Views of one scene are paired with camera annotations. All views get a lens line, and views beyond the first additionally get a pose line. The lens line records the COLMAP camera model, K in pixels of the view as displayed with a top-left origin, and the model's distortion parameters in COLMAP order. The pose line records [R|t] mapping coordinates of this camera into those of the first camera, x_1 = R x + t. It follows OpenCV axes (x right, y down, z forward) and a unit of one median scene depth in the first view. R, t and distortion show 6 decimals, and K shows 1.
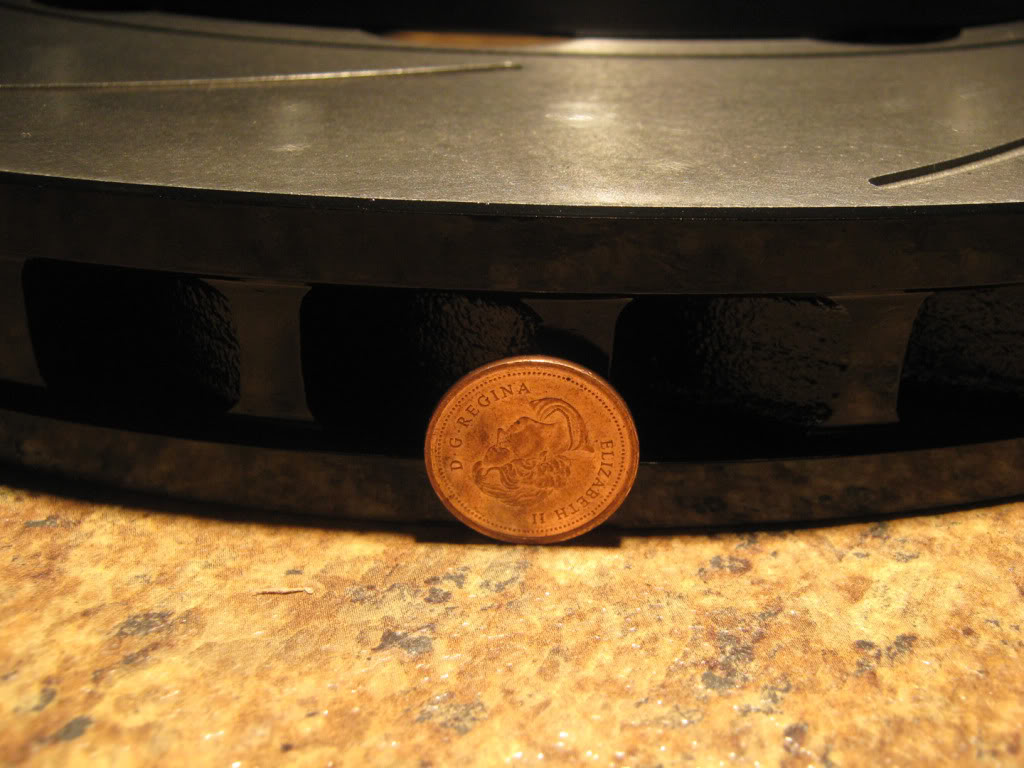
lens RADIAL K [[1159.5, 0, 512.3], [0, 1159.5, 385.6], [0, 0, 1]] dist [-0.089861, 0.000000]
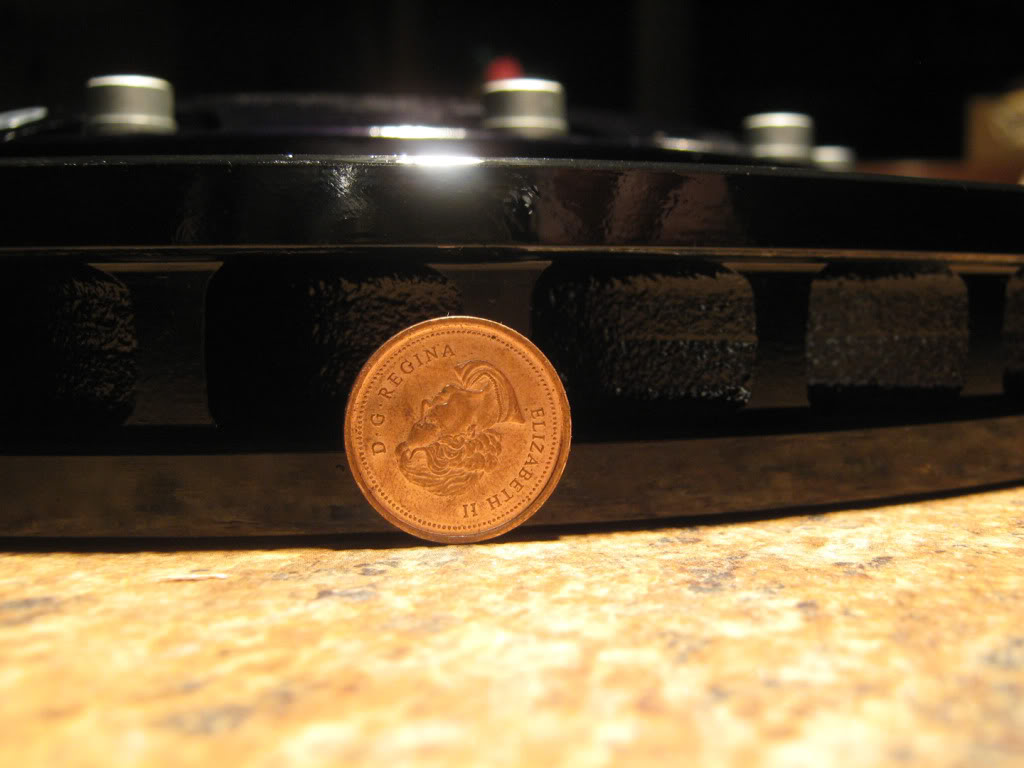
lens RADIAL K [[1159.5, 0, 509.9], [0, 1159.5, 387.3], [0, 0, 1]] dist [-0.089861, 0.000000]
pose [[0.980782, -0.040350, 0.190888, -0.121312], [0.112399, 0.916567, -0.383760, 0.394280], [-0.159477, 0.397841, 0.903488, 0.134424]]
